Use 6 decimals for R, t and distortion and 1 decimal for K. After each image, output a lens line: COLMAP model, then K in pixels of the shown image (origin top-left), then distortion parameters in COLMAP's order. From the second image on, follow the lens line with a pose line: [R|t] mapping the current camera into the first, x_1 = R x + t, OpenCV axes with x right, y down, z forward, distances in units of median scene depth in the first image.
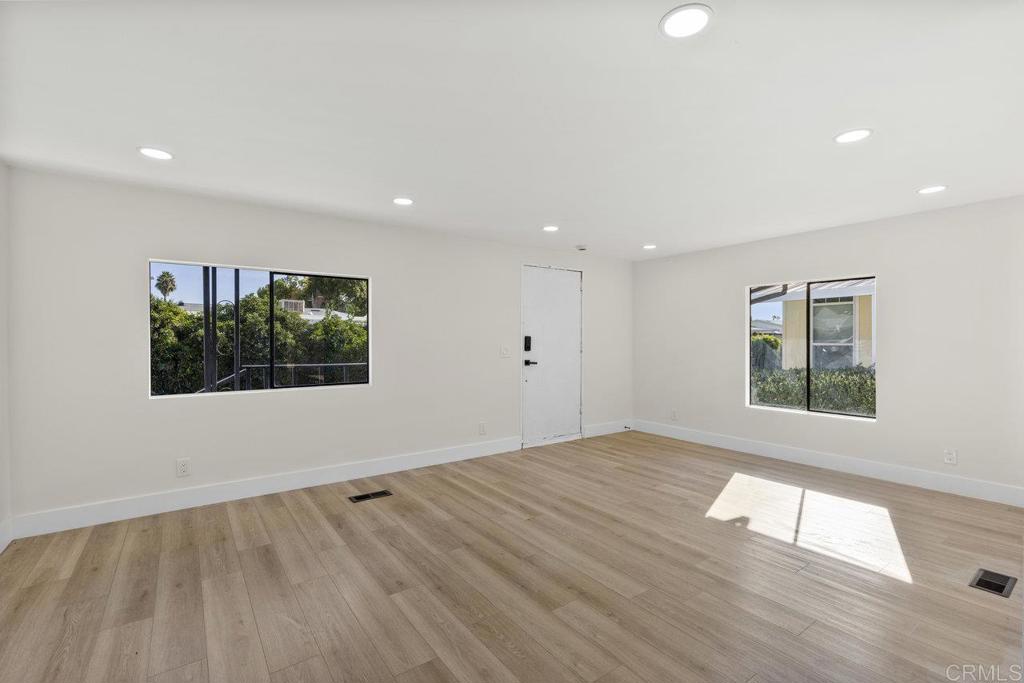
lens RADIAL K [[462.9, 0, 511.4], [0, 462.9, 341.6], [0, 0, 1]] dist [0.008173, 0.000246]
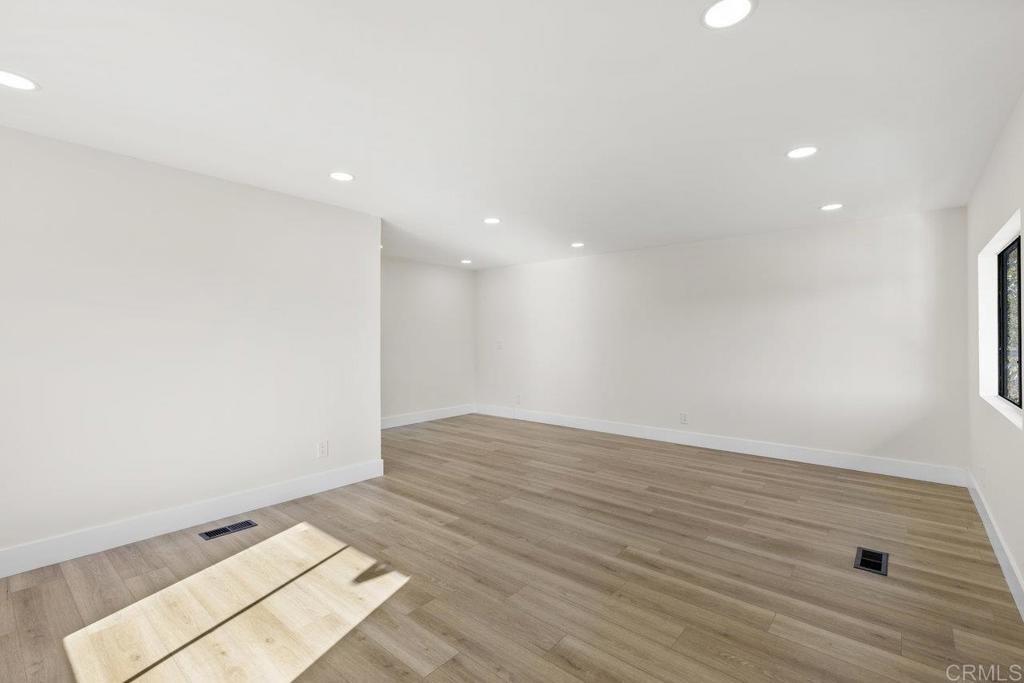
lens RADIAL K [[462.9, 0, 513.1], [0, 462.9, 338.5], [0, 0, 1]] dist [0.008173, 0.000246]
pose [[-0.969852, 0.001416, -0.243691, 0.445912], [-0.000757, 0.999961, 0.008824, -0.005507], [0.243694, 0.008743, -0.969813, 1.780381]]
